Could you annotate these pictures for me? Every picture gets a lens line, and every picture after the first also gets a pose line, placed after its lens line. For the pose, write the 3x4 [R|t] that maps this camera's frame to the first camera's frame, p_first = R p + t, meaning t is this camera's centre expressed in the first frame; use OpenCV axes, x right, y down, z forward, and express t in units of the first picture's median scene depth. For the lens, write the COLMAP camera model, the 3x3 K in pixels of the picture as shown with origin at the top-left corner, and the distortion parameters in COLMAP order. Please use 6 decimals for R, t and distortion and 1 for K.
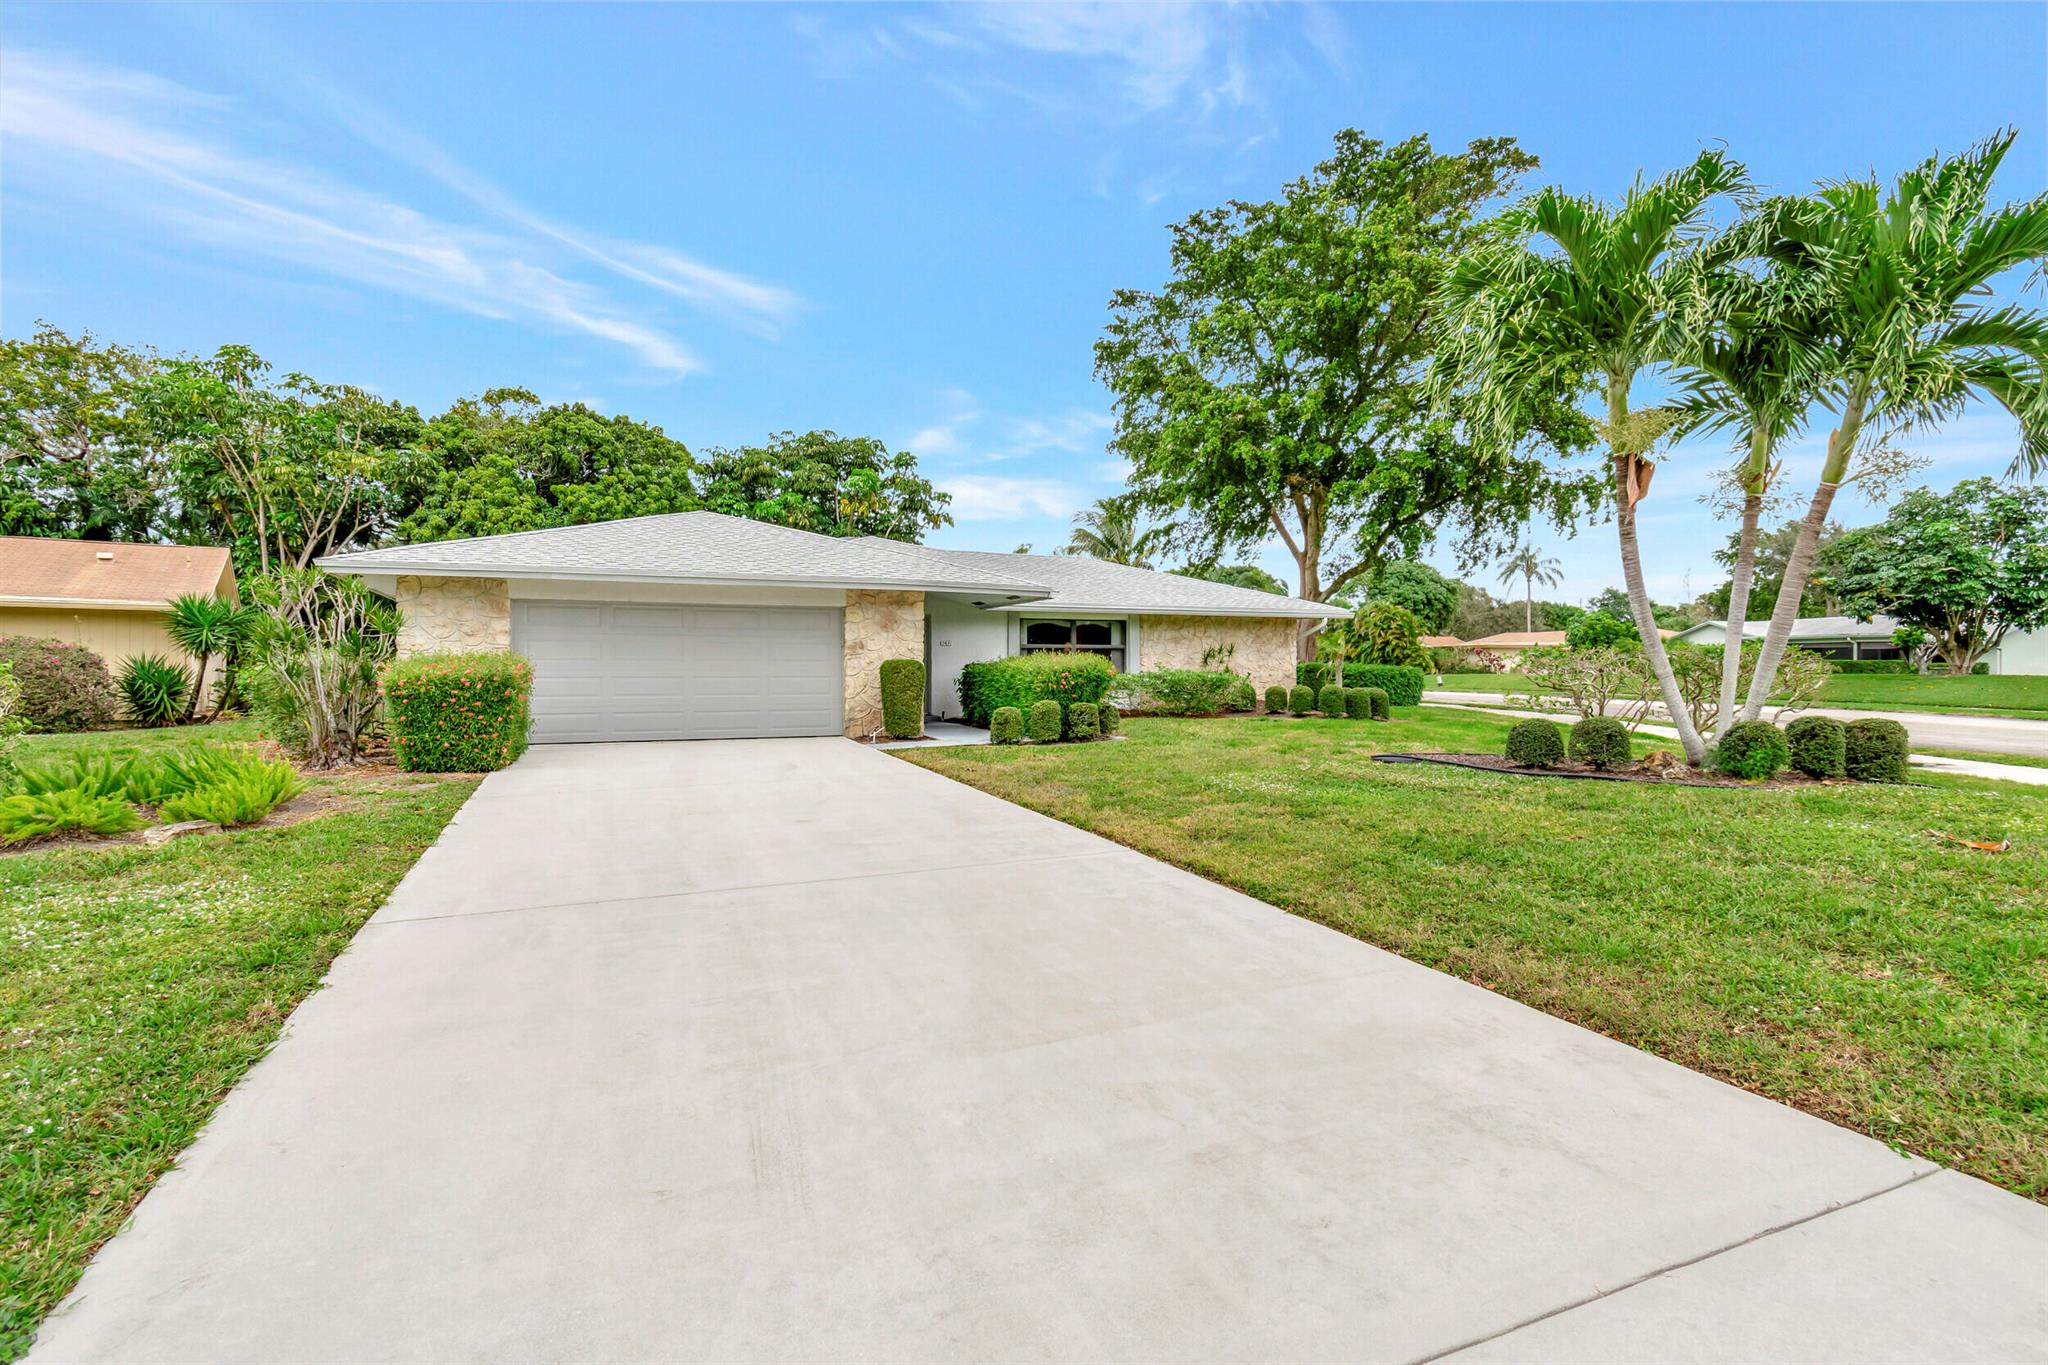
lens RADIAL K [[1000.6, 0, 1018.1], [0, 1000.6, 681.9], [0, 0, 1]] dist [0.001947, -0.000229]
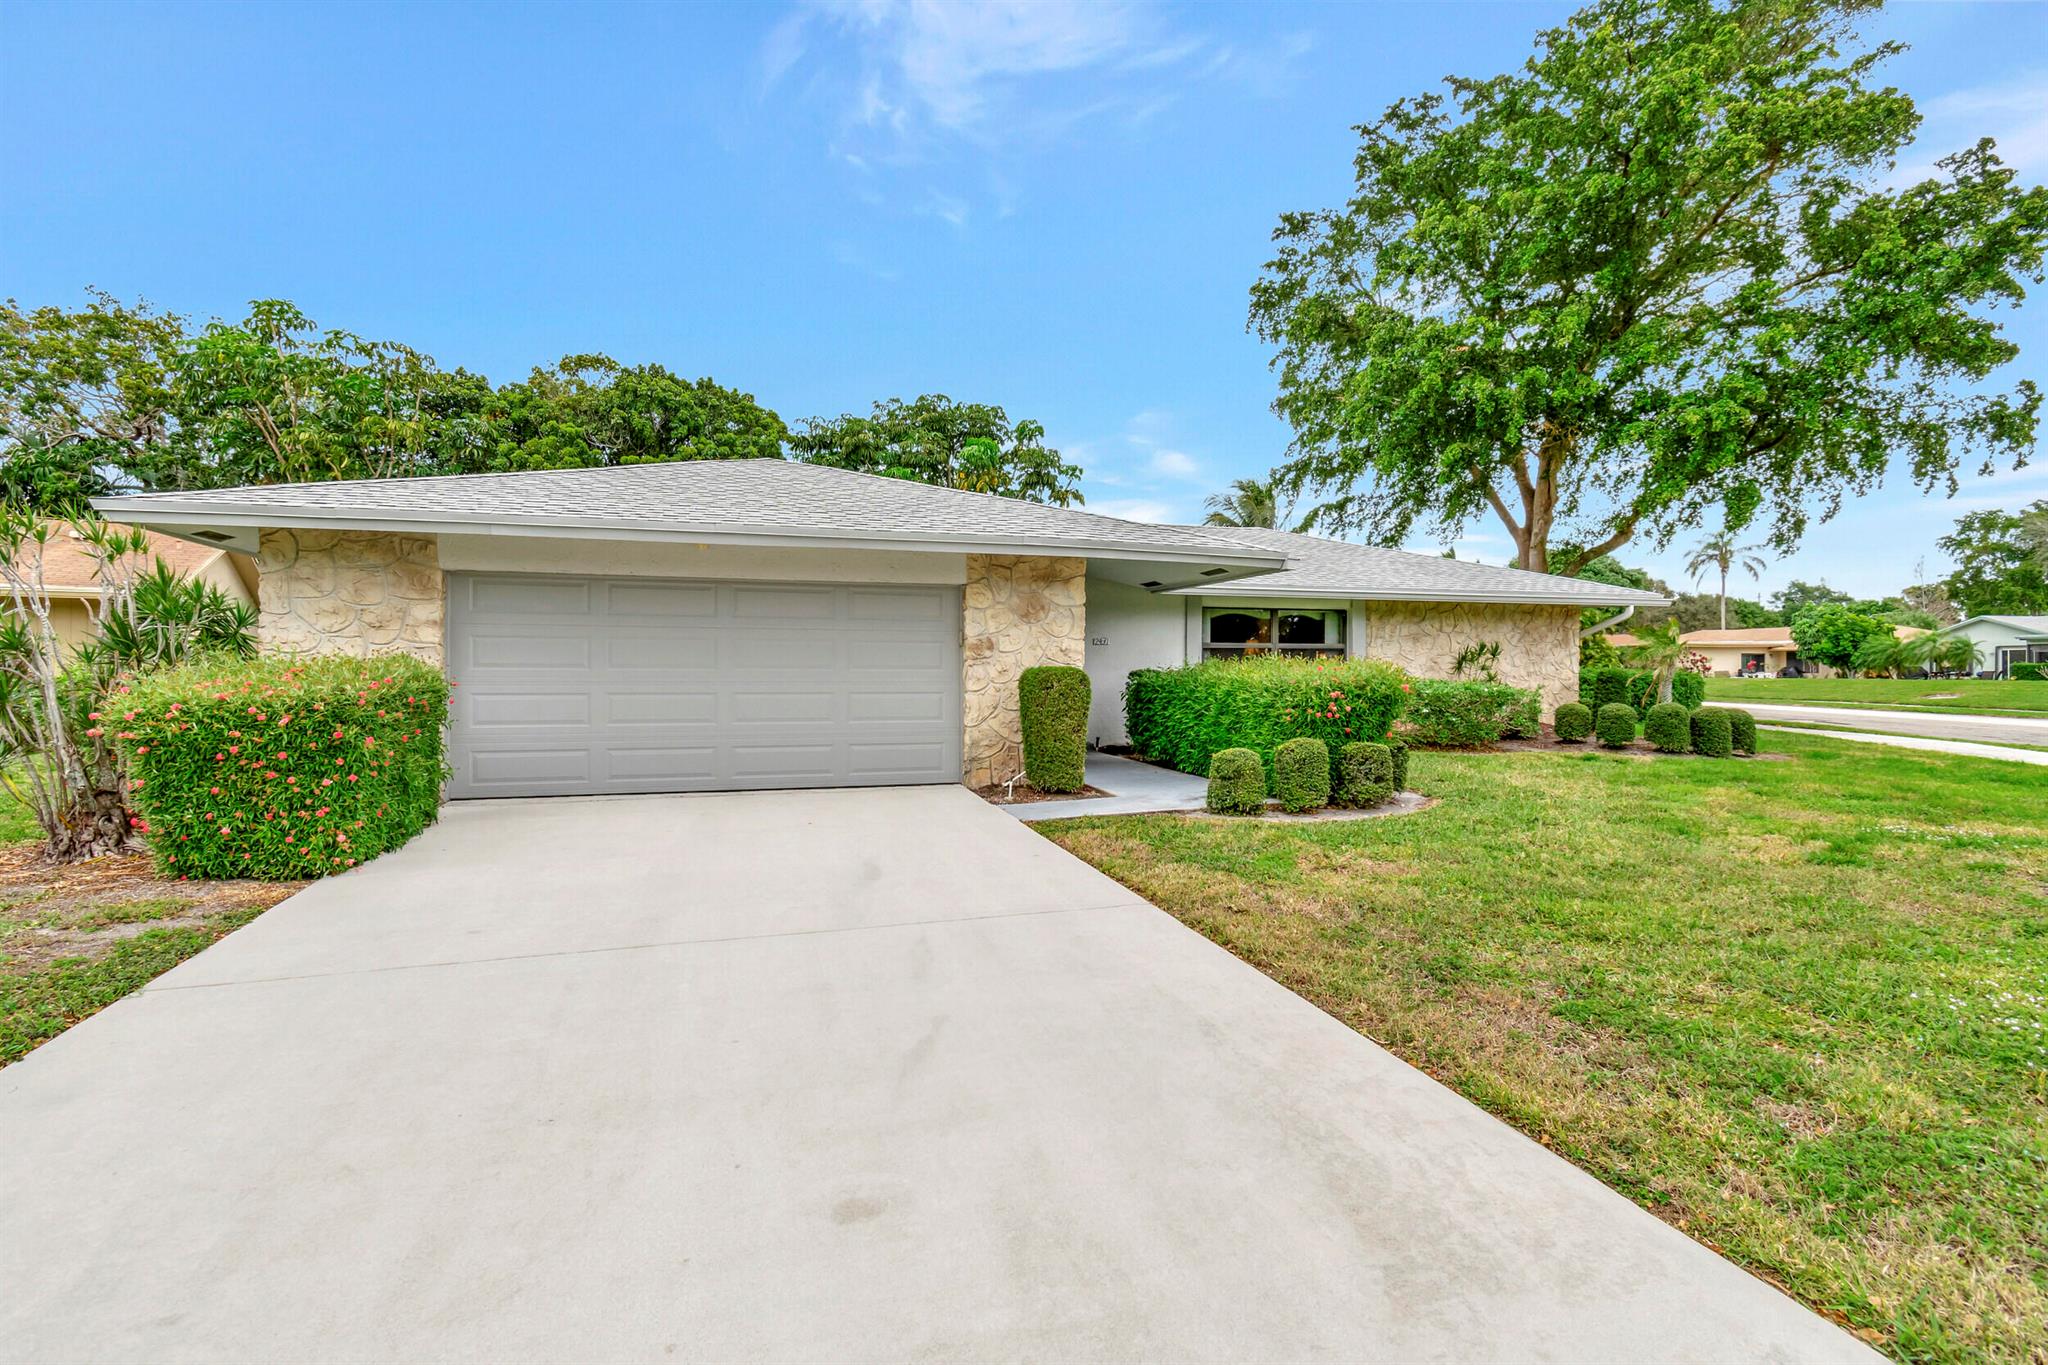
lens RADIAL K [[1000.6, 0, 1018.1], [0, 1000.6, 681.9], [0, 0, 1]] dist [0.001947, -0.000229]
pose [[0.994138, 0.005346, -0.107982, -0.036943], [-0.005151, 0.999985, 0.002079, -0.007340], [0.107992, -0.001510, 0.994151, 0.194348]]
